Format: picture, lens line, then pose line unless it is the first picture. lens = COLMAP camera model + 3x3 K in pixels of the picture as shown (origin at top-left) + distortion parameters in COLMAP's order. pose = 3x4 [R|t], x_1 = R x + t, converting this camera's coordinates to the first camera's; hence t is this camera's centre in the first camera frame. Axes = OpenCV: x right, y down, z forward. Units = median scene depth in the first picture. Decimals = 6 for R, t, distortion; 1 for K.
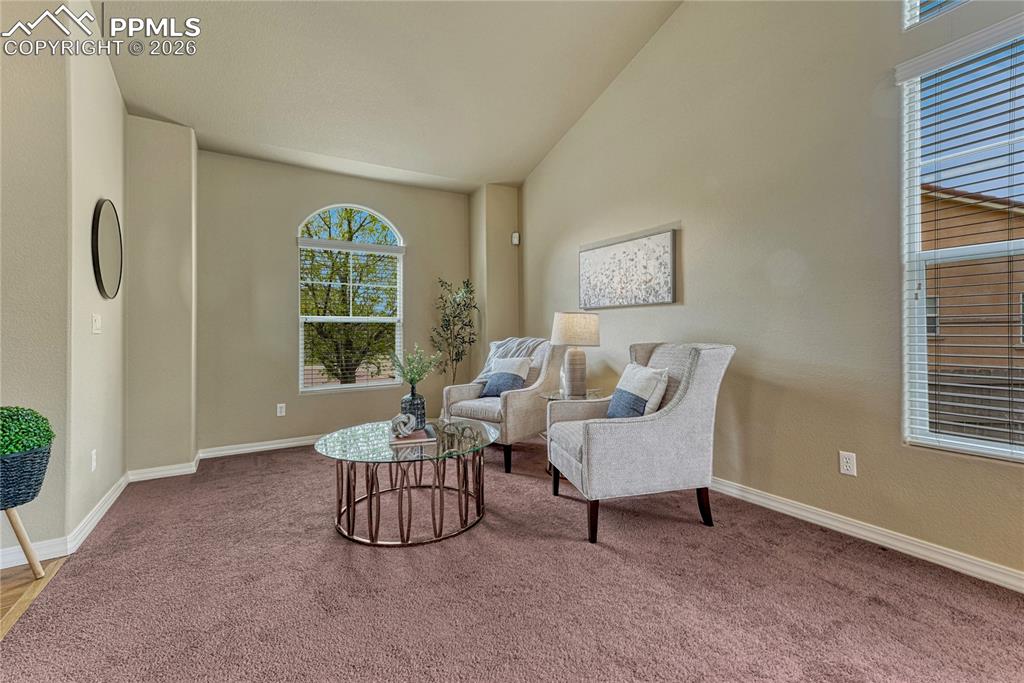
lens RADIAL K [[437.4, 0, 517.5], [0, 437.4, 336.4], [0, 0, 1]] dist [0.018507, -0.000704]
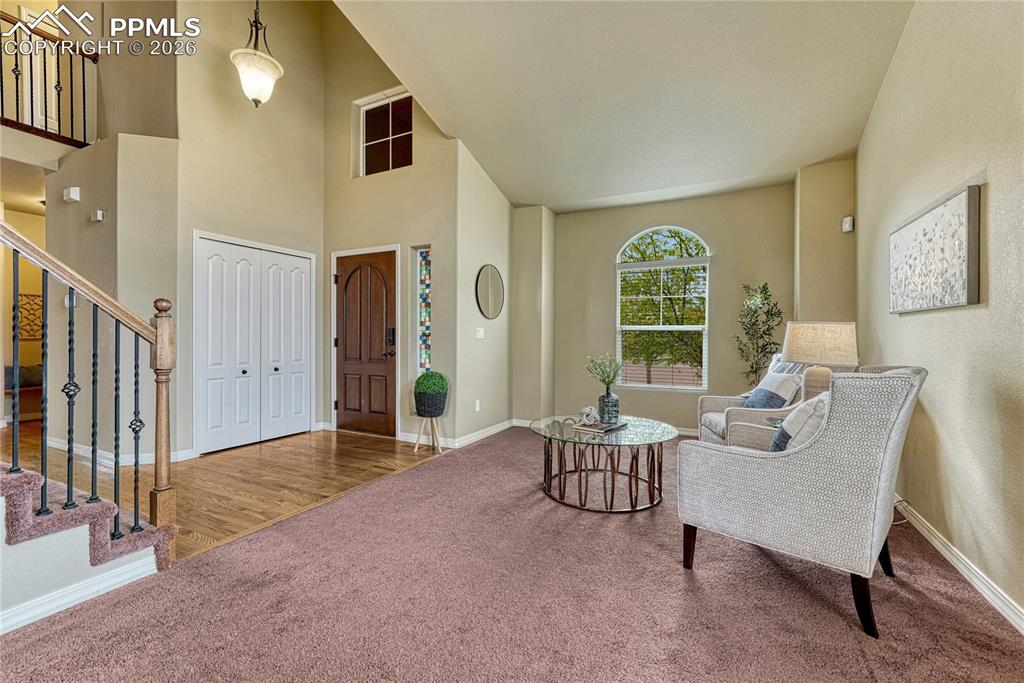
lens RADIAL K [[437.4, 0, 520.0], [0, 437.4, 338.0], [0, 0, 1]] dist [0.018507, -0.000704]
pose [[0.537410, 0.018372, -0.843121, 0.520302], [-0.022169, 0.999725, 0.007654, -0.019045], [0.843030, 0.014578, 0.537669, 0.119009]]
